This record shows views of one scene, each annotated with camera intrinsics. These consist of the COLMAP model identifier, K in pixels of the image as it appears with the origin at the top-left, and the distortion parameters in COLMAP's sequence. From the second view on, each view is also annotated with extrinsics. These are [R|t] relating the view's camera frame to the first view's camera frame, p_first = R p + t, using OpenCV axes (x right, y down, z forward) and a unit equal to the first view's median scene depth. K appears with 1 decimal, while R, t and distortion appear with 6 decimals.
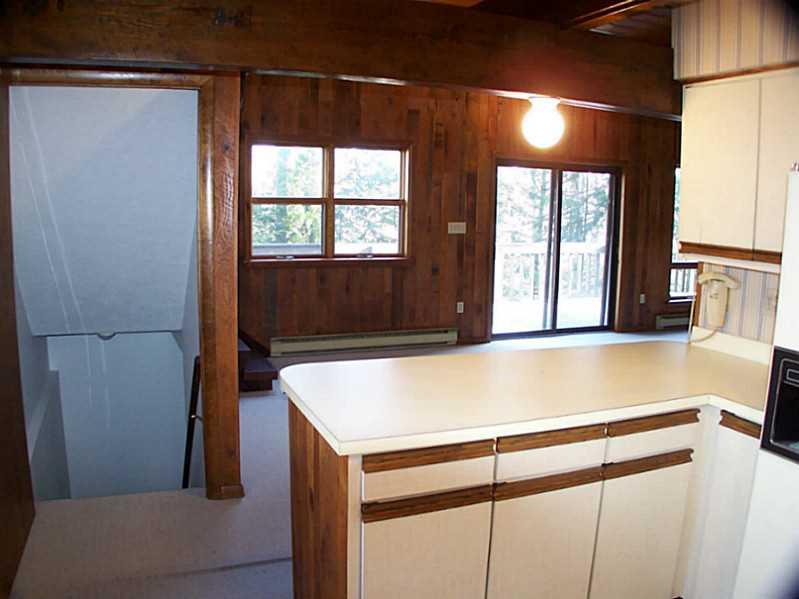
lens RADIAL K [[693.6, 0, 396.7], [0, 693.6, 304.1], [0, 0, 1]] dist [-0.238626, 0.094654]
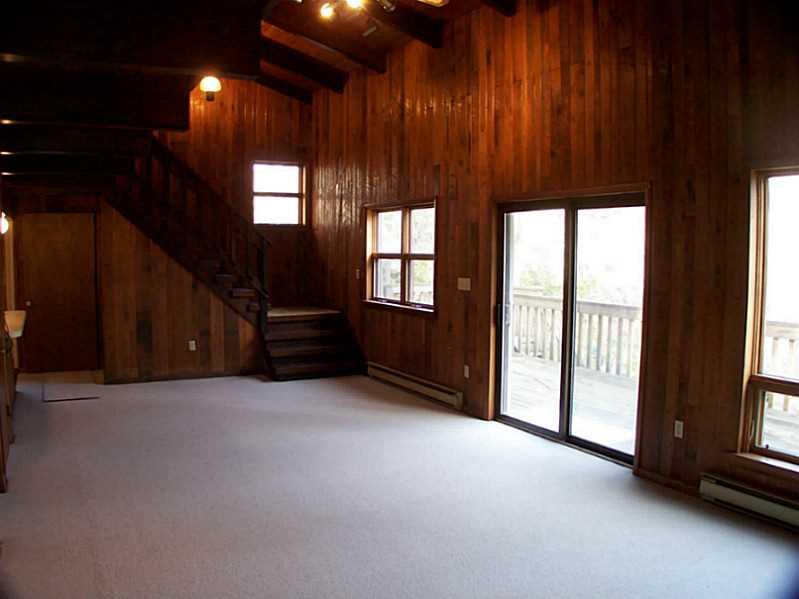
lens RADIAL K [[693.6, 0, 396.7], [0, 693.6, 304.1], [0, 0, 1]] dist [-0.238626, 0.094654]
pose [[0.103503, 0.057655, -0.992957, 0.996541], [-0.161014, 0.986122, 0.040474, -0.106664], [0.981510, 0.155690, 0.111349, 0.810361]]
